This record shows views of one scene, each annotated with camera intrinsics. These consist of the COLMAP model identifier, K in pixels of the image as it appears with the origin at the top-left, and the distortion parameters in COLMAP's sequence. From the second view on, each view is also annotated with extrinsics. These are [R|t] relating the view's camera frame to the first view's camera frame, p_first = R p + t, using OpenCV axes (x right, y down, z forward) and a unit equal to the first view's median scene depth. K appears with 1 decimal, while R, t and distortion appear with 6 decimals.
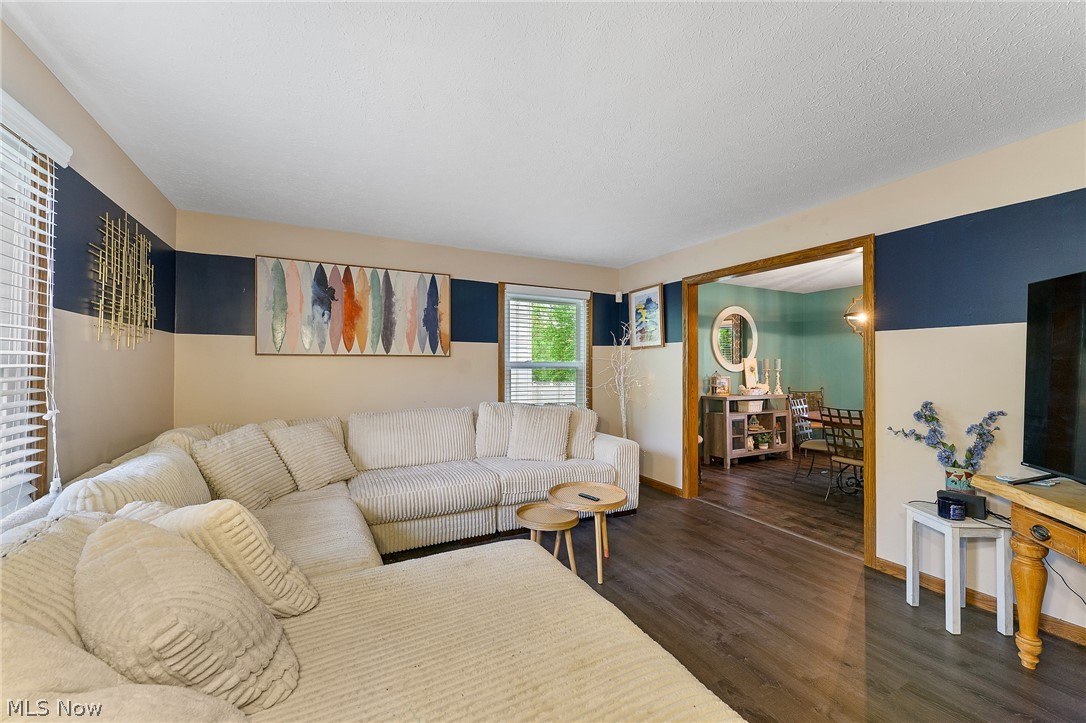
lens RADIAL K [[432.6, 0, 537.5], [0, 432.6, 361.3], [0, 0, 1]] dist [-0.001472, 0.000017]
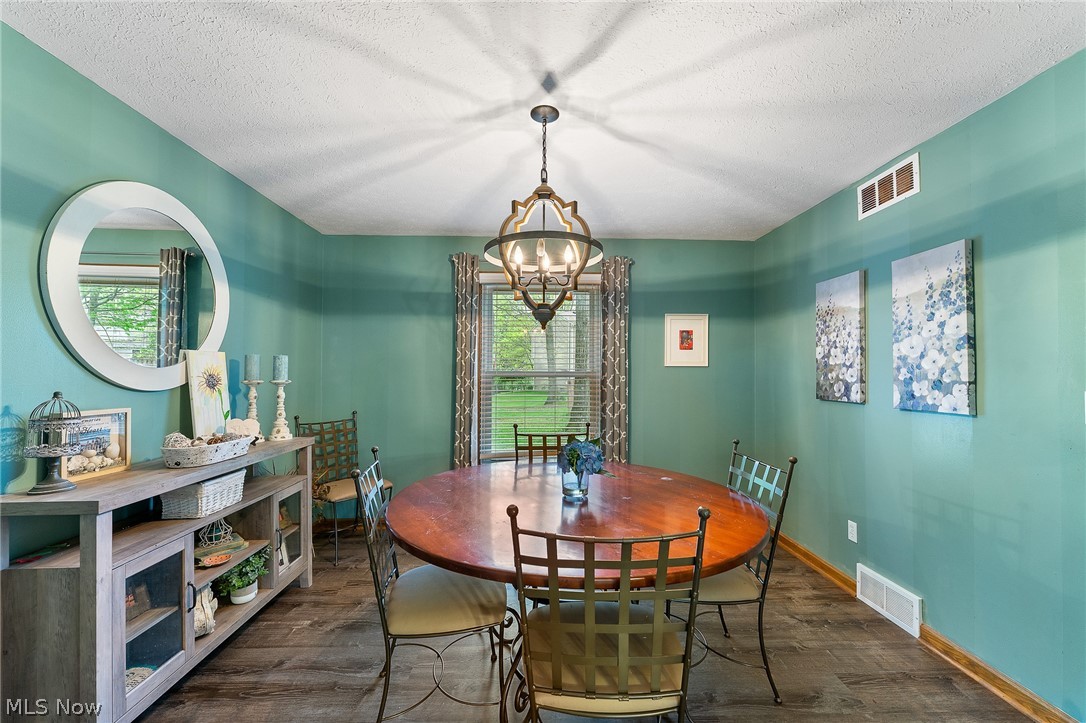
lens RADIAL K [[432.6, 0, 541.4], [0, 432.6, 366.1], [0, 0, 1]] dist [-0.001472, 0.000017]
pose [[0.433086, 0.012706, 0.901263, 0.290132], [-0.009896, 0.999907, -0.009341, 0.006151], [-0.901298, -0.004874, 0.433172, 0.597327]]
